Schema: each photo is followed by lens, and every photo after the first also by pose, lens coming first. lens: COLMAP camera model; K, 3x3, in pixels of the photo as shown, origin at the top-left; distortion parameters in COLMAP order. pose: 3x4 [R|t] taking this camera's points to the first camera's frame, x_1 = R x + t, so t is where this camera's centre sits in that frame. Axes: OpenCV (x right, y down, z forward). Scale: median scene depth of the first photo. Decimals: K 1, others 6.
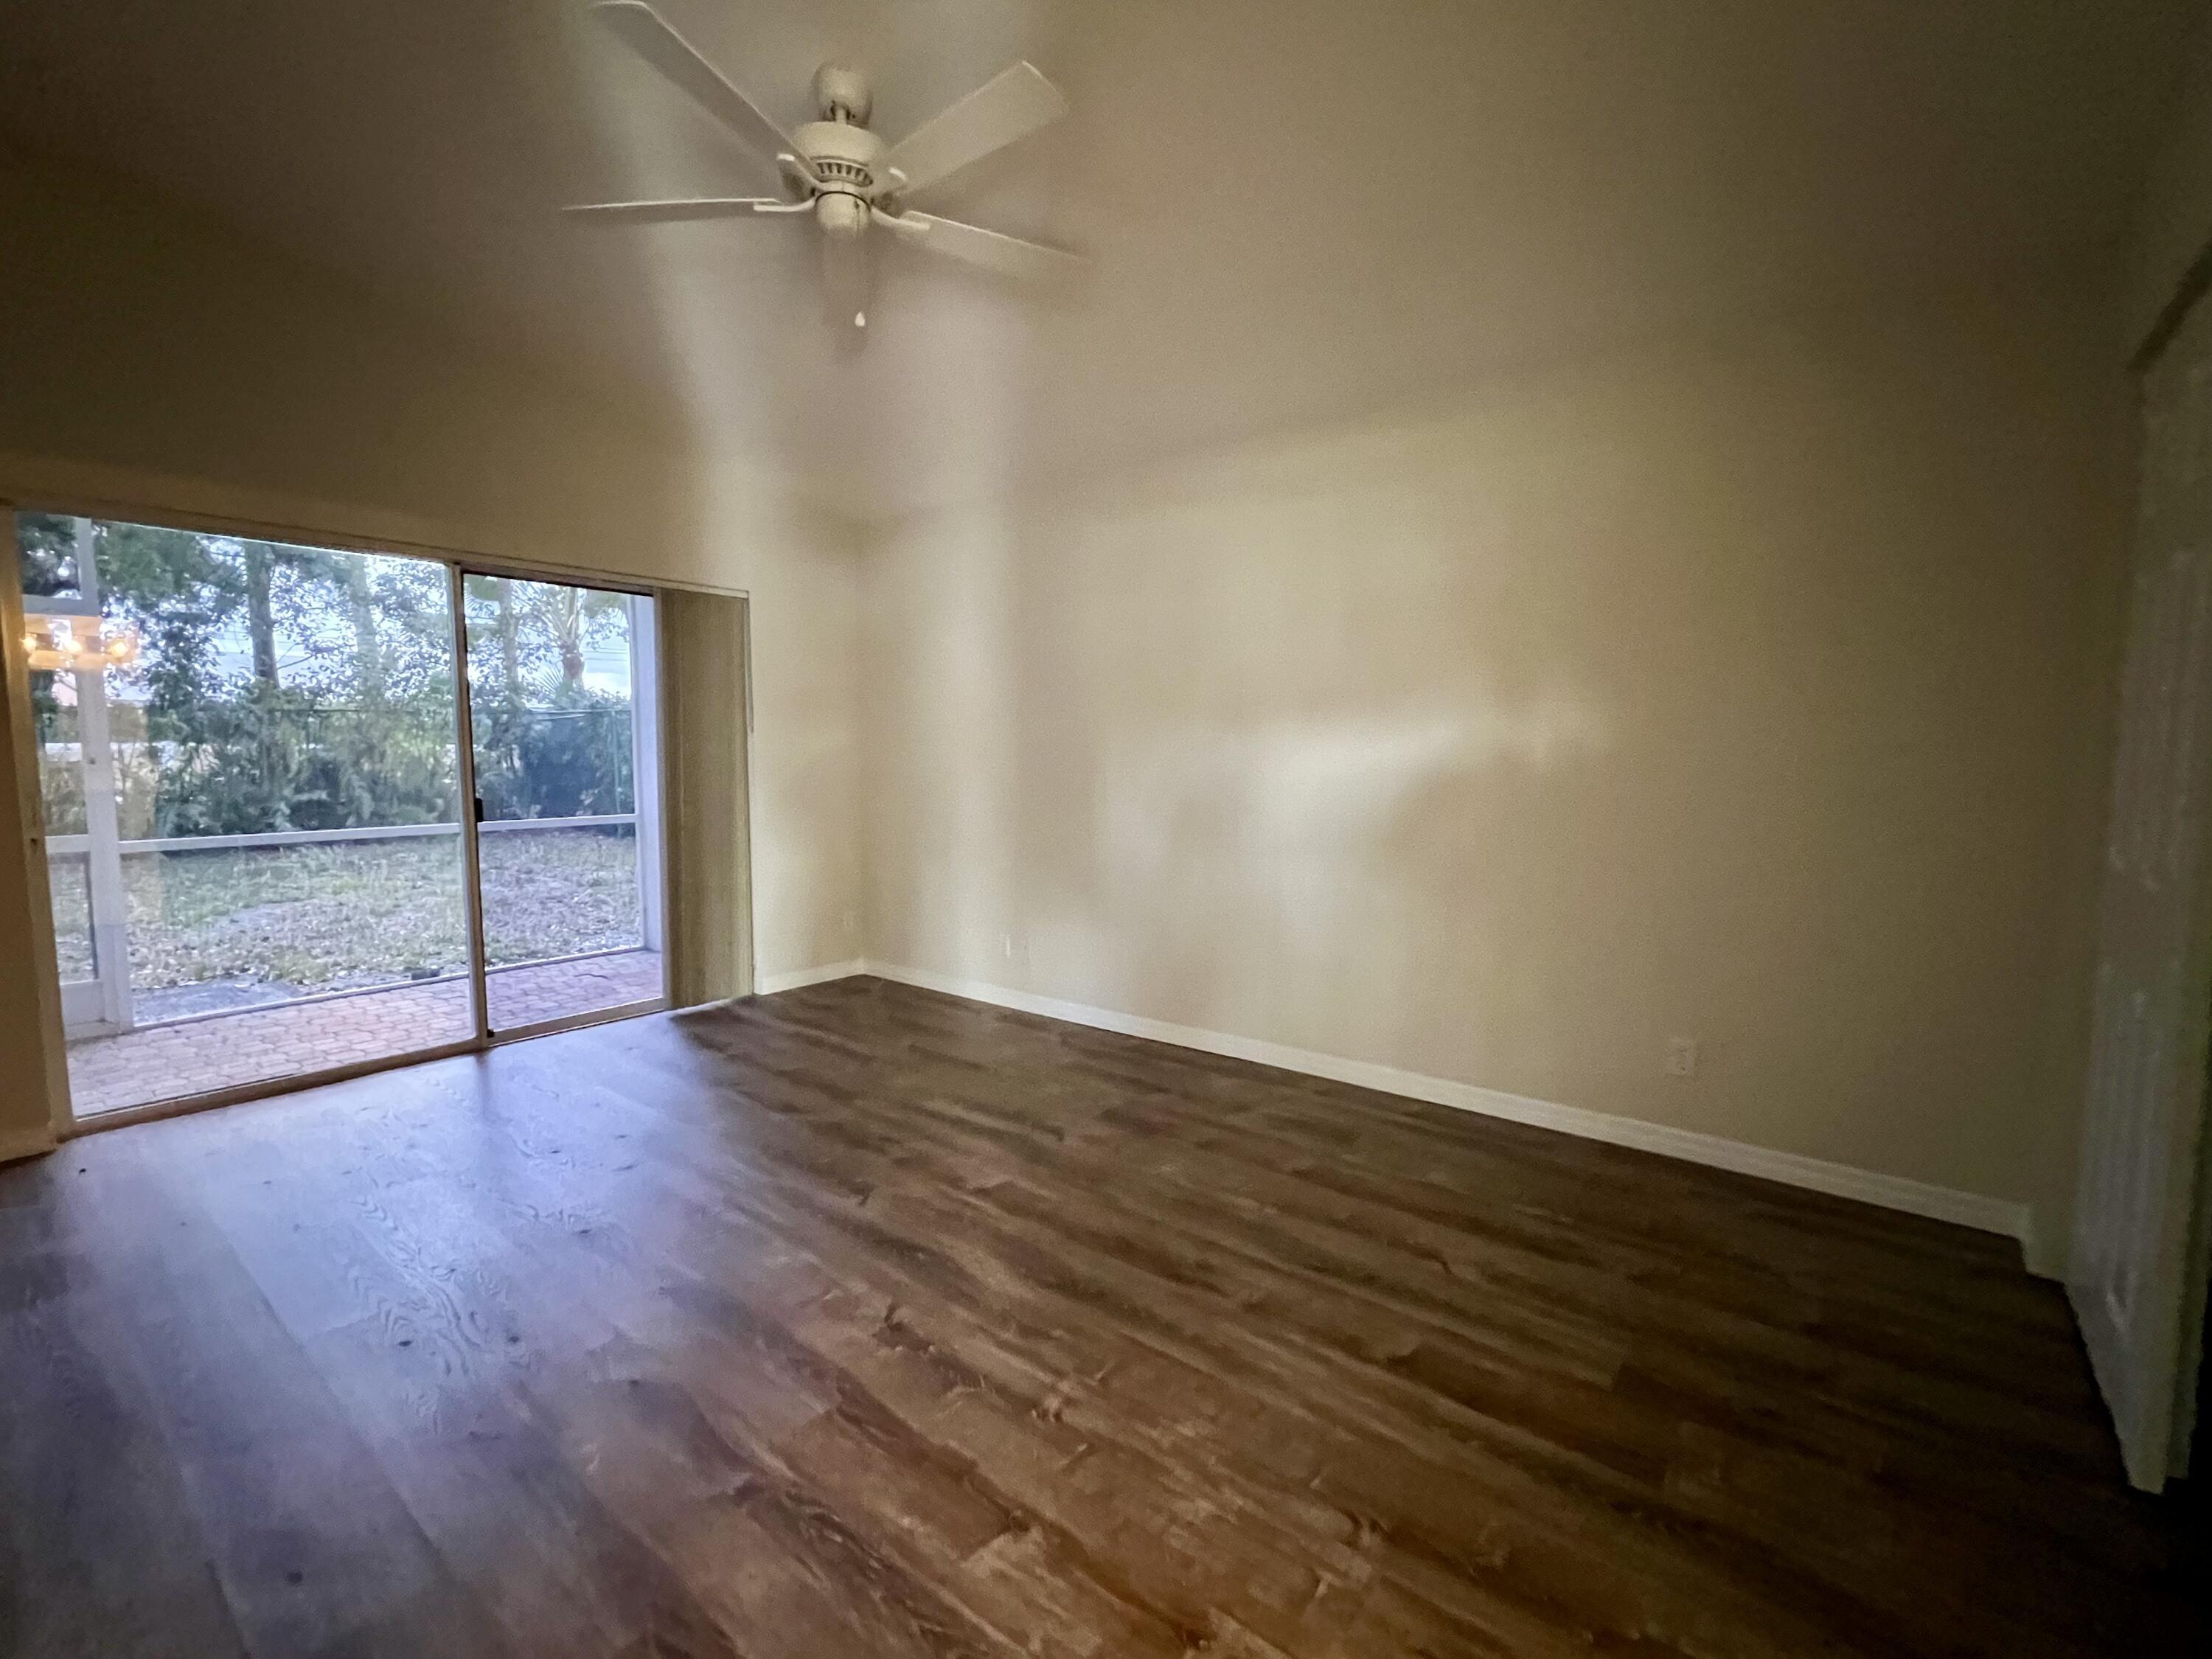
lens RADIAL K [[964.6, 0, 1108.4], [0, 964.6, 832.6], [0, 0, 1]] dist [0.001780, 0.000263]
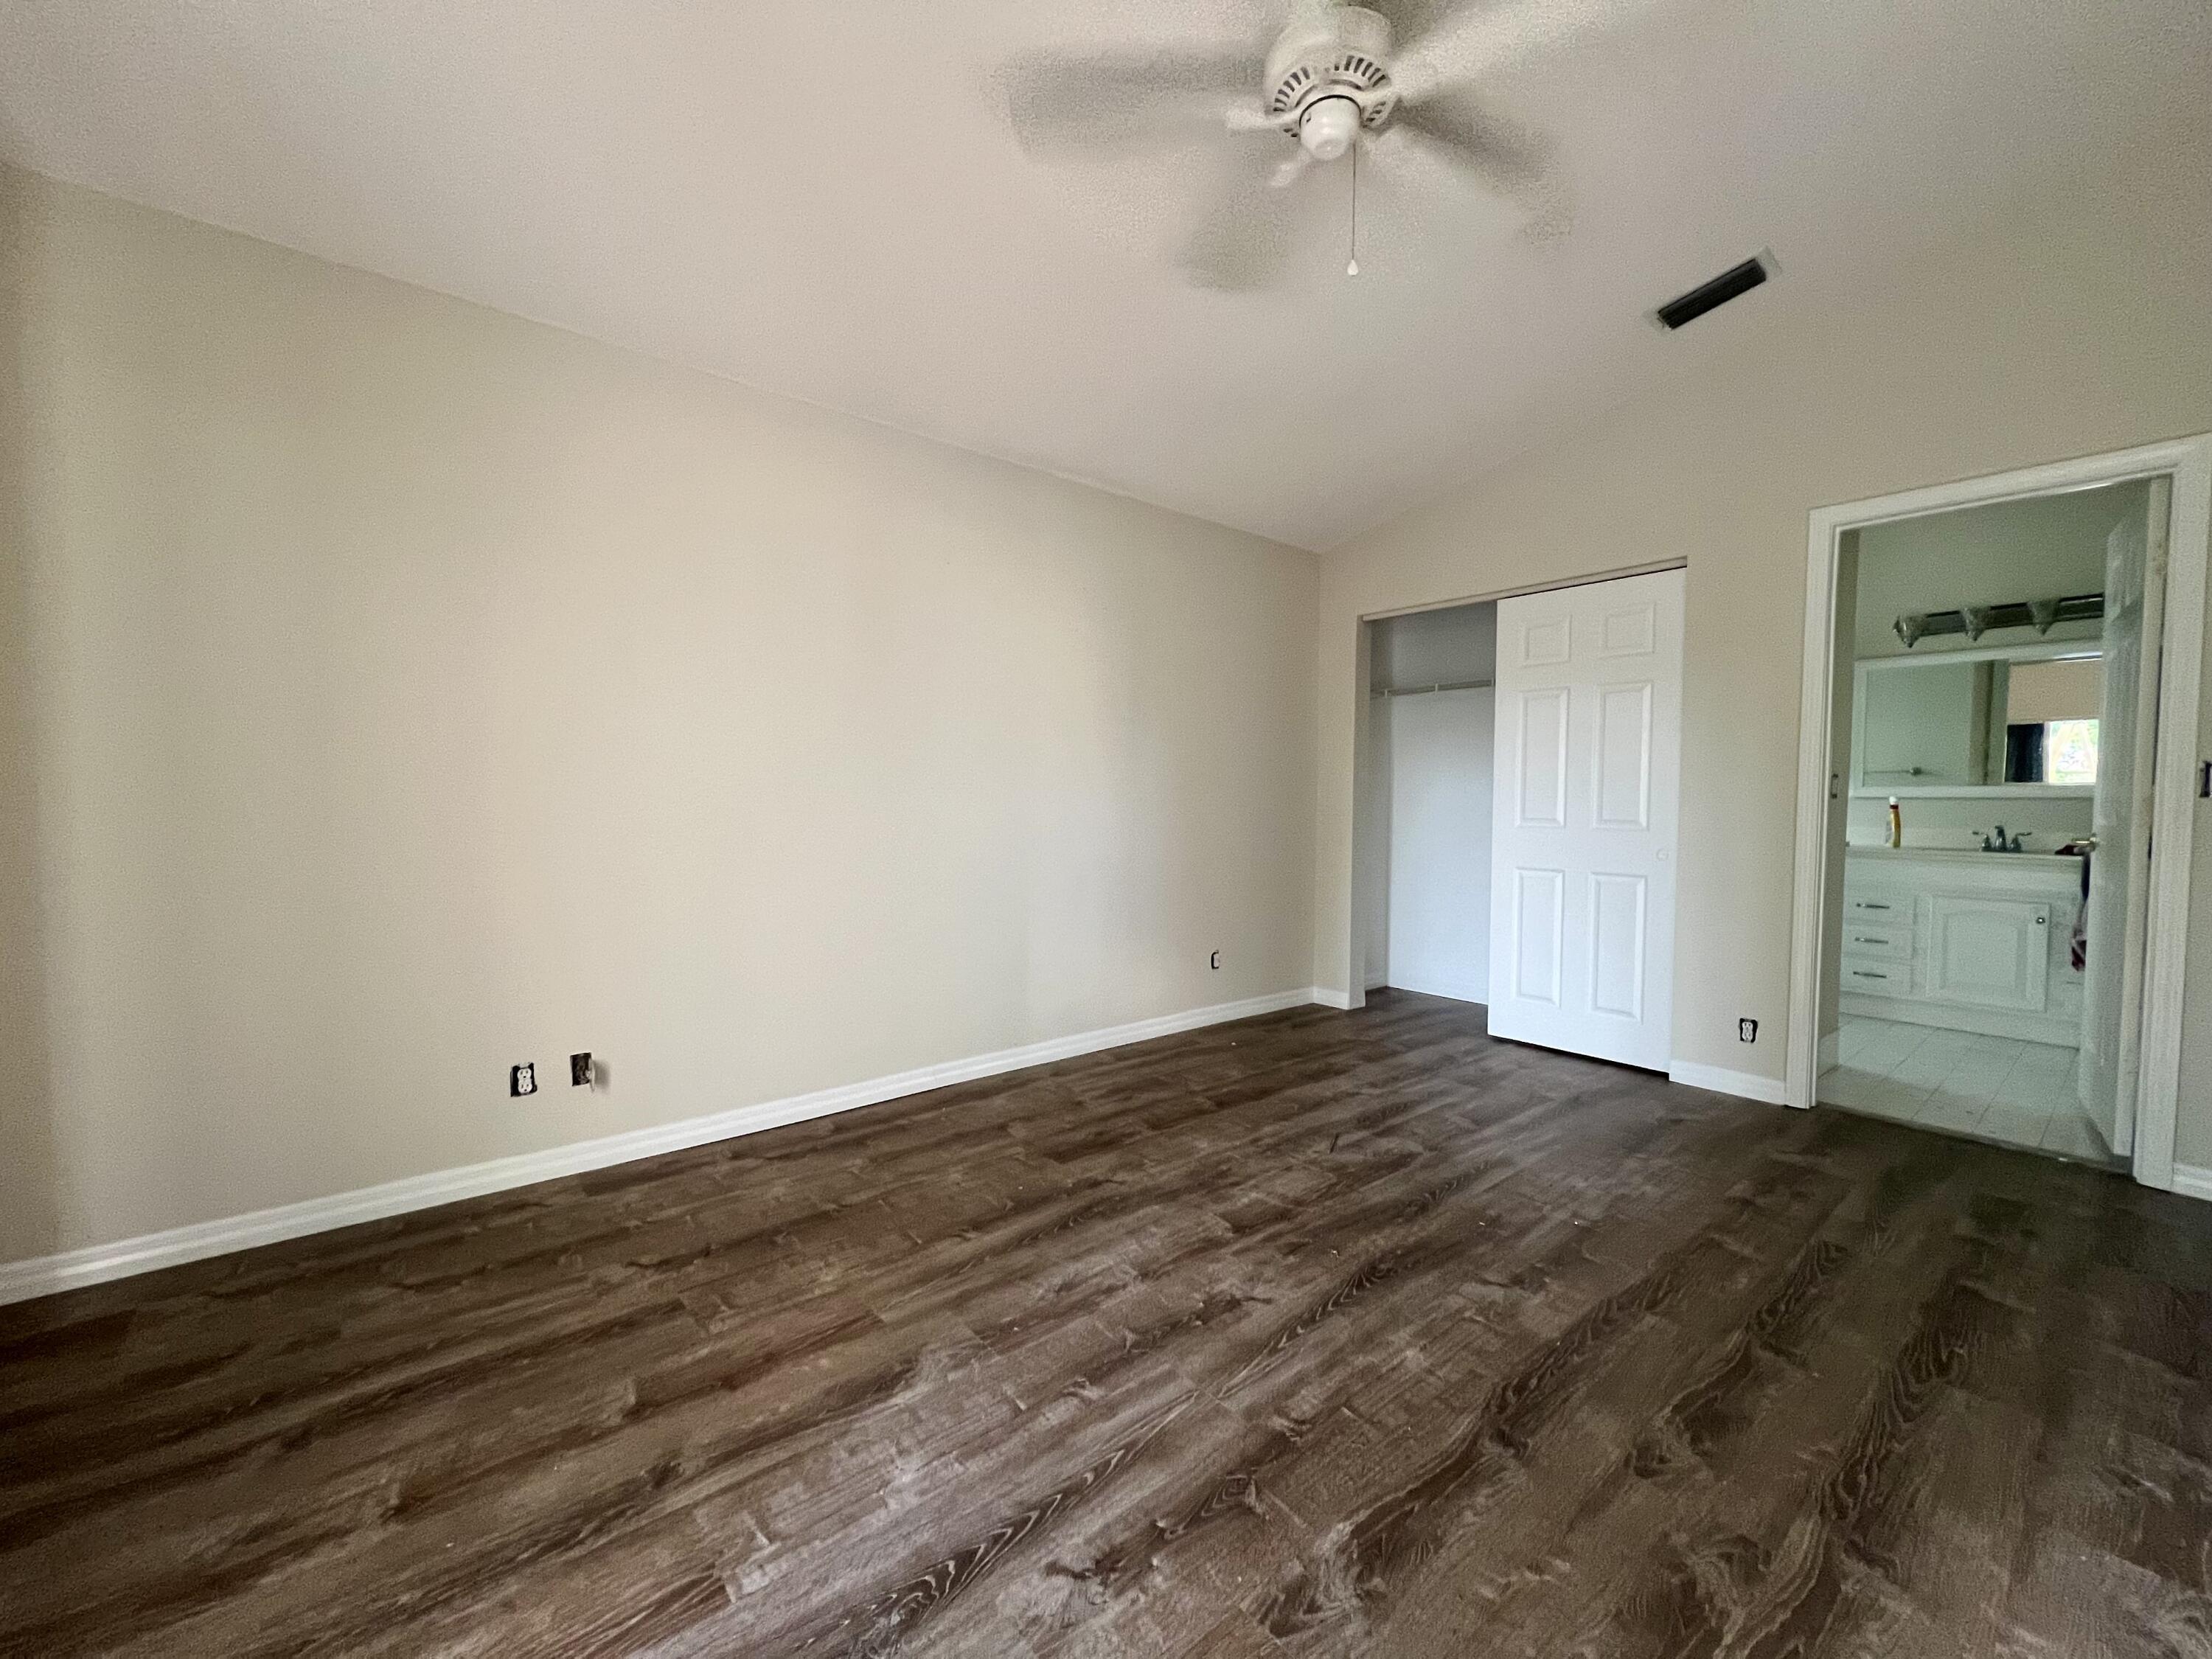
lens RADIAL K [[904.4, 0, 1094.6], [0, 904.4, 828.7], [0, 0, 1]] dist [-0.001000, -0.000105]
pose [[0.198921, -0.030668, 0.979535, -0.838053], [0.076512, 0.996945, 0.015675, -0.022296], [-0.977024, 0.071828, 0.200660, 0.804426]]
